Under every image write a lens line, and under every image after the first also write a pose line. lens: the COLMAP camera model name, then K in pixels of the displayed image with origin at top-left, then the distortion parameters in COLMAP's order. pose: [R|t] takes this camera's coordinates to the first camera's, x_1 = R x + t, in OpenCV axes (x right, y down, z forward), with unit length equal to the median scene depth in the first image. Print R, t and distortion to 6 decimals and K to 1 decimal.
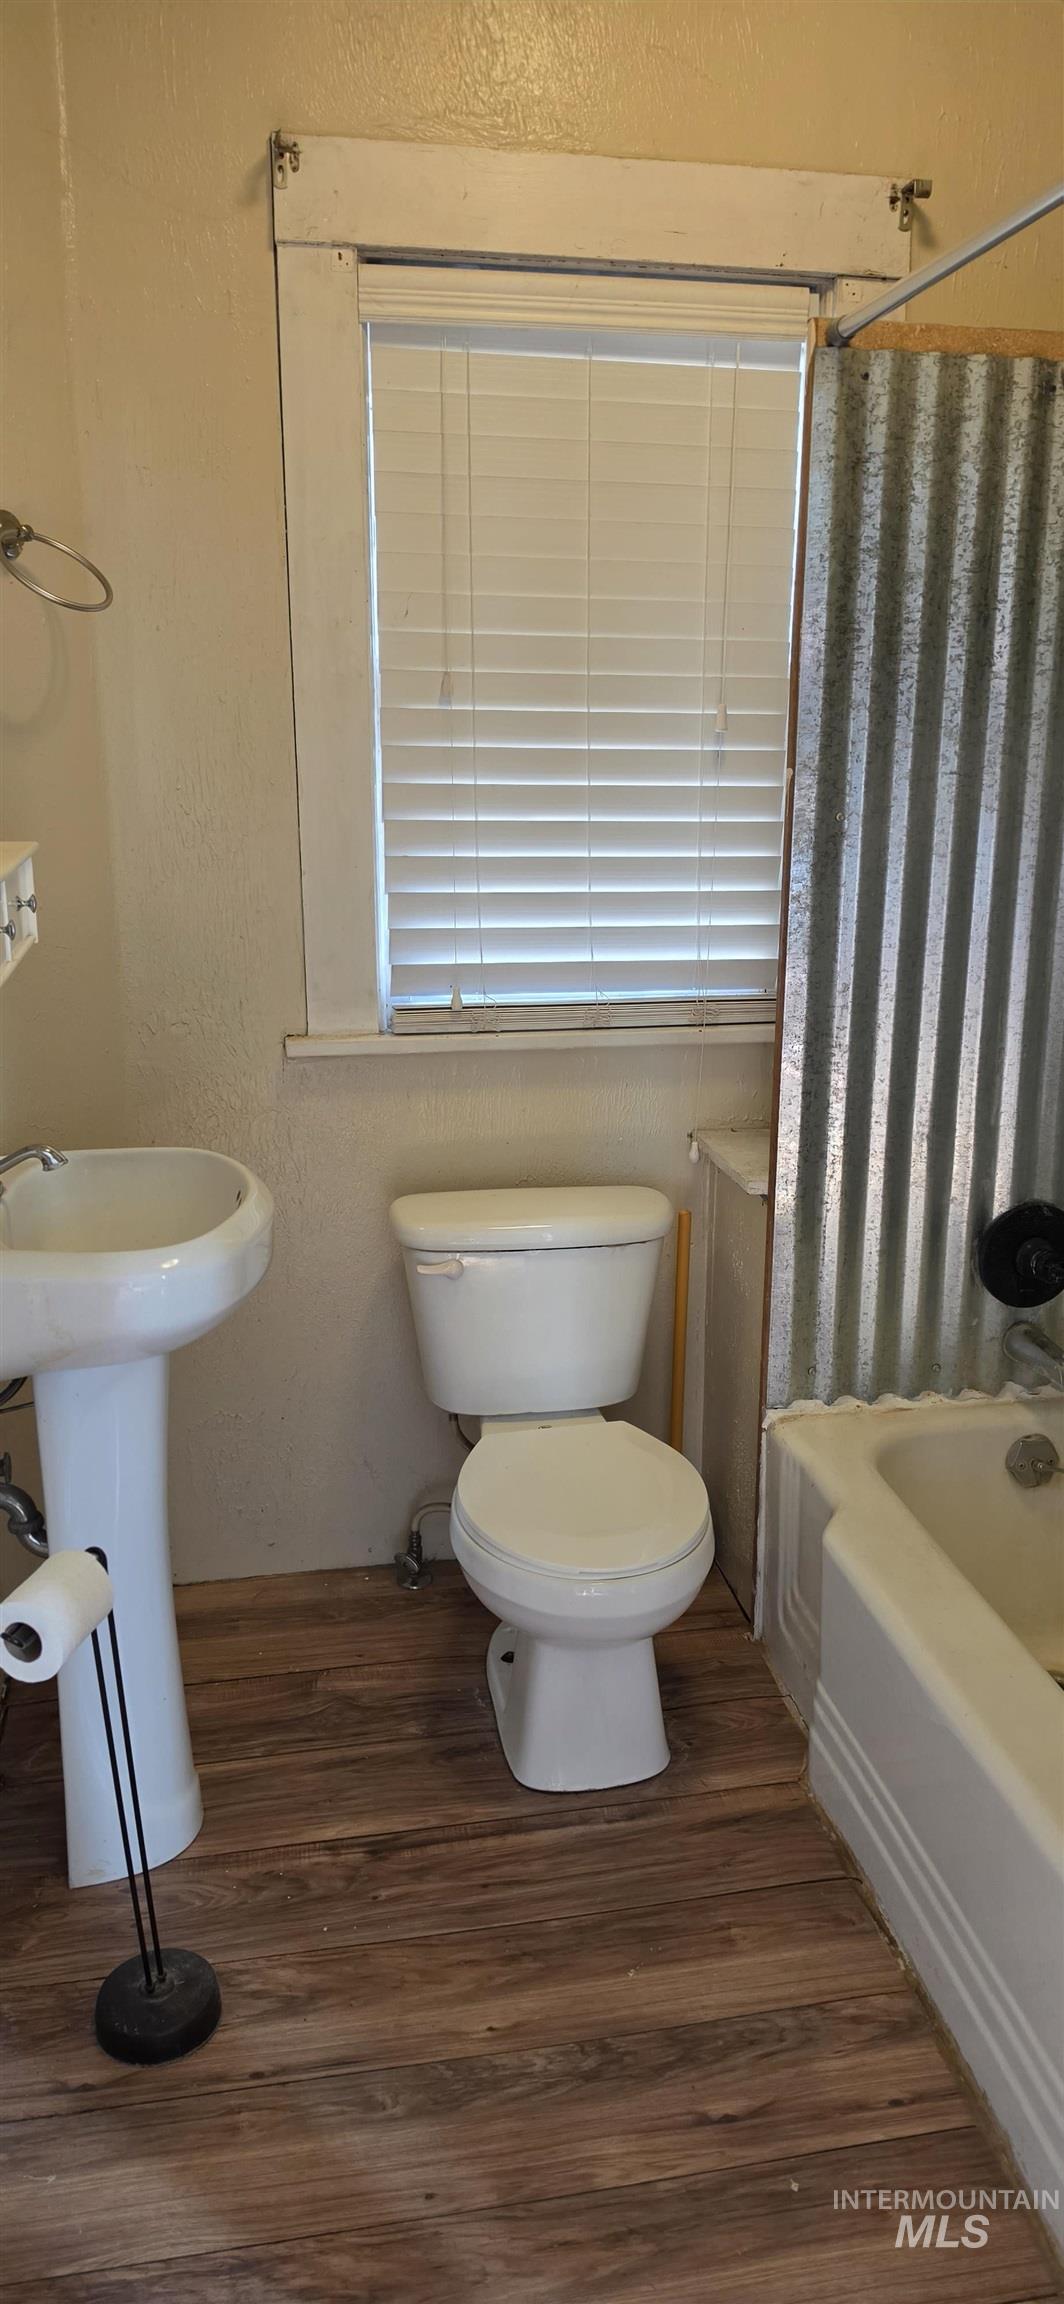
lens RADIAL K [[1588.1, 0, 574.8], [0, 1588.1, 1145.3], [0, 0, 1]] dist [0.192772, -0.171711]
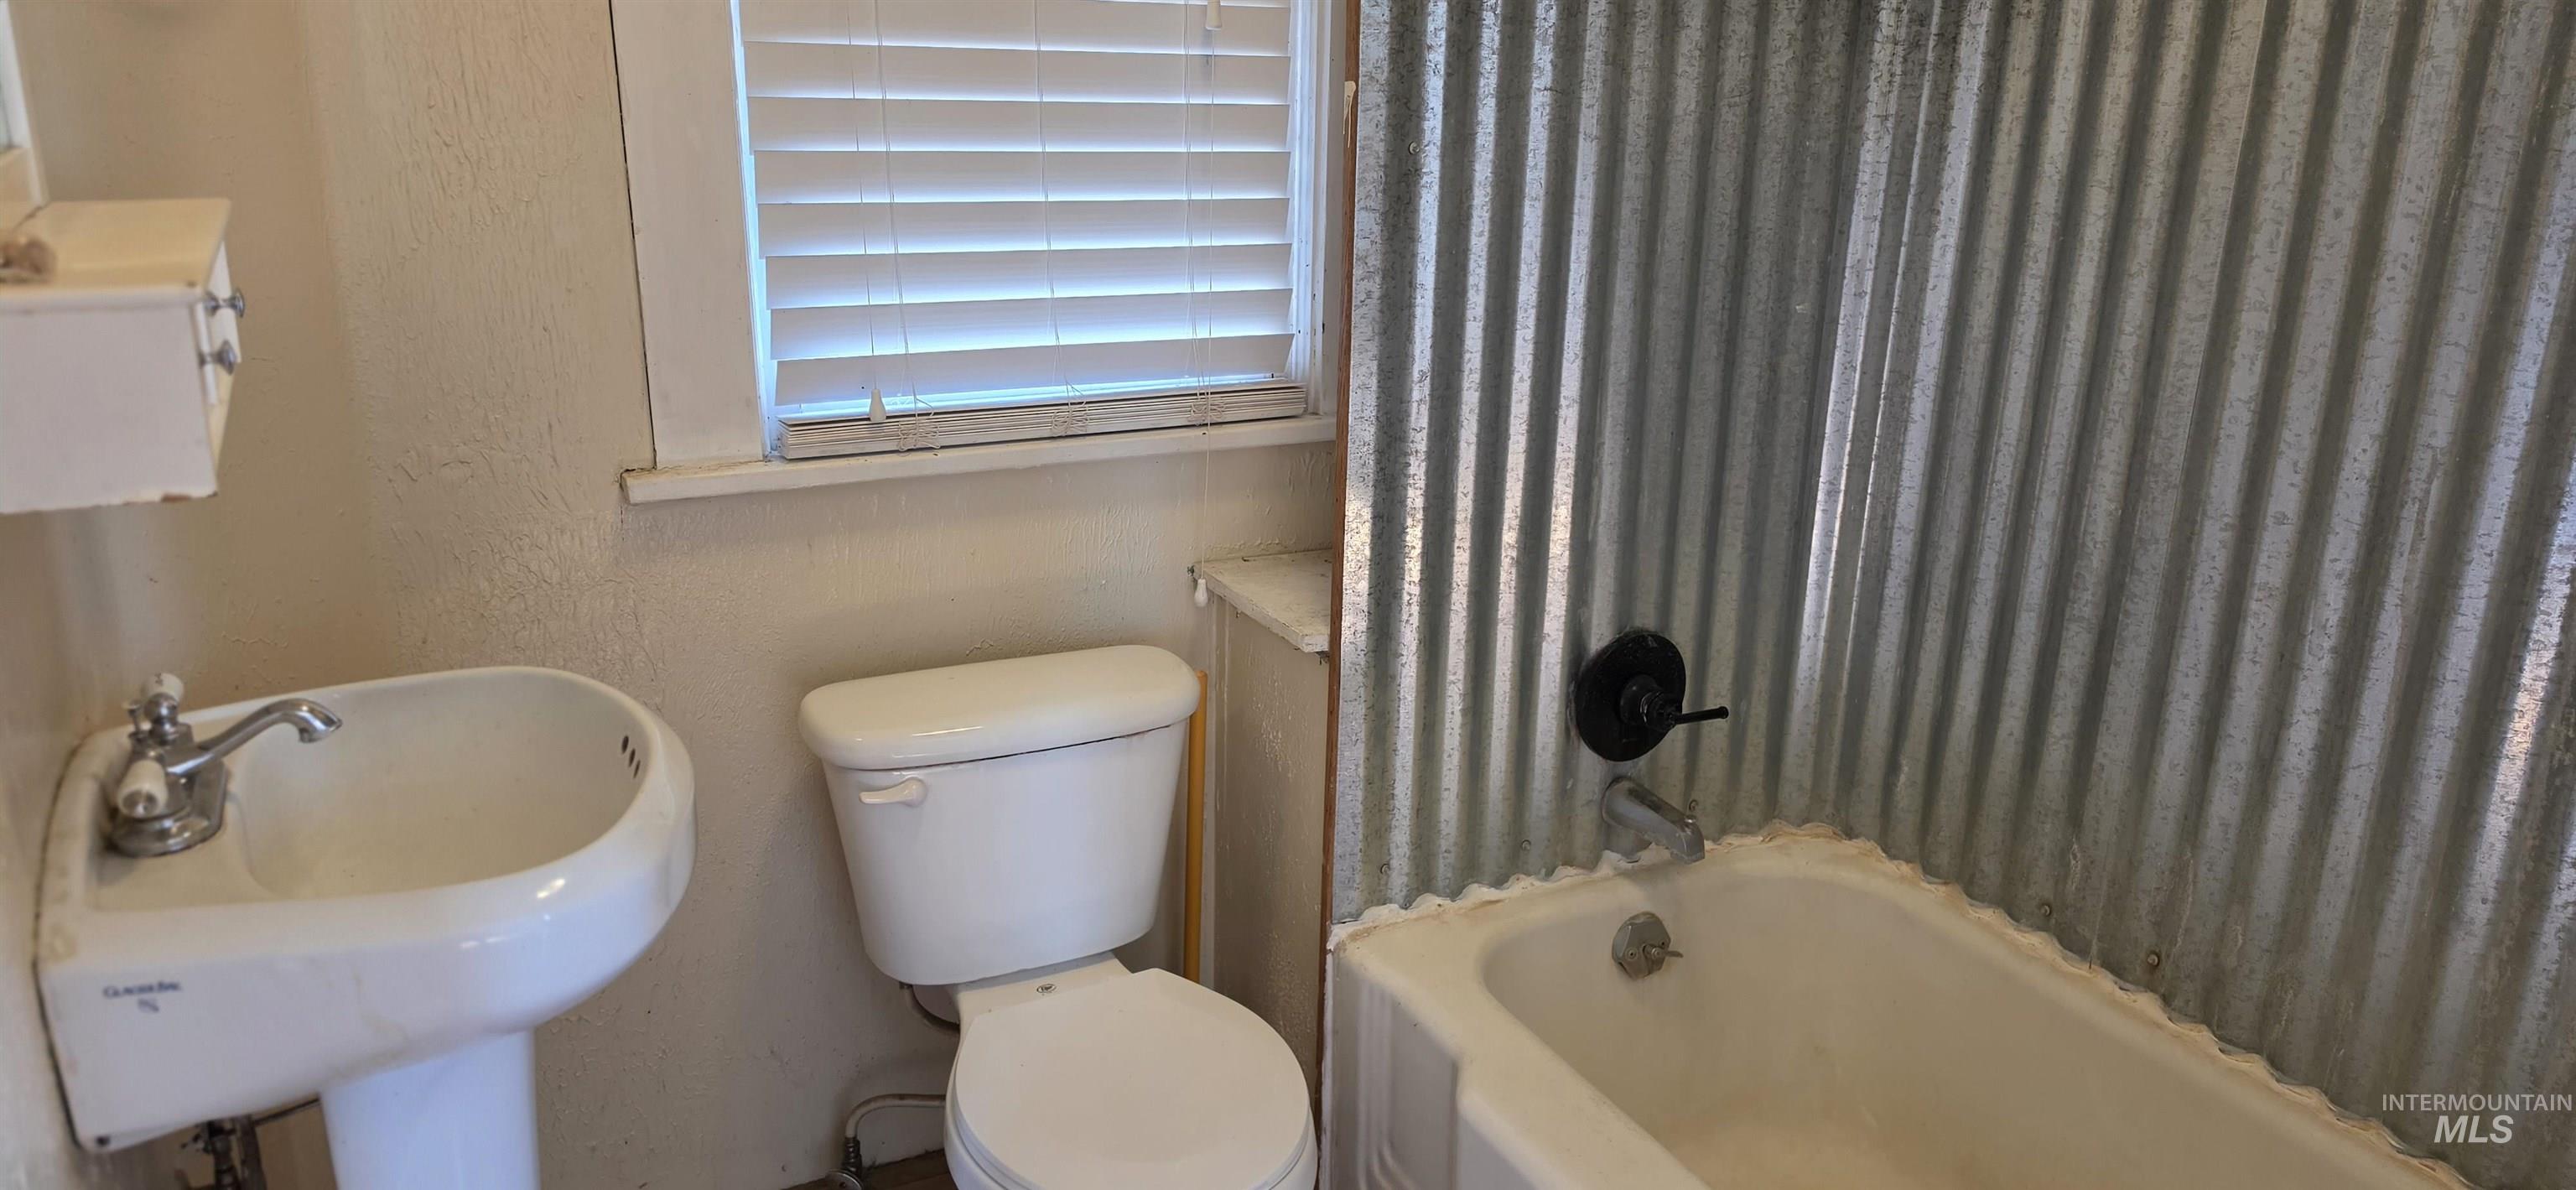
lens RADIAL K [[1775.6, 0, 1288.0], [0, 1775.6, 595.0], [0, 0, 1]] dist [0.192772, -0.171711]
pose [[0.966677, -0.070312, 0.246152, -0.102070], [0.057304, 0.996575, 0.059622, -0.046208], [-0.249501, -0.043529, 0.967396, 0.180458]]
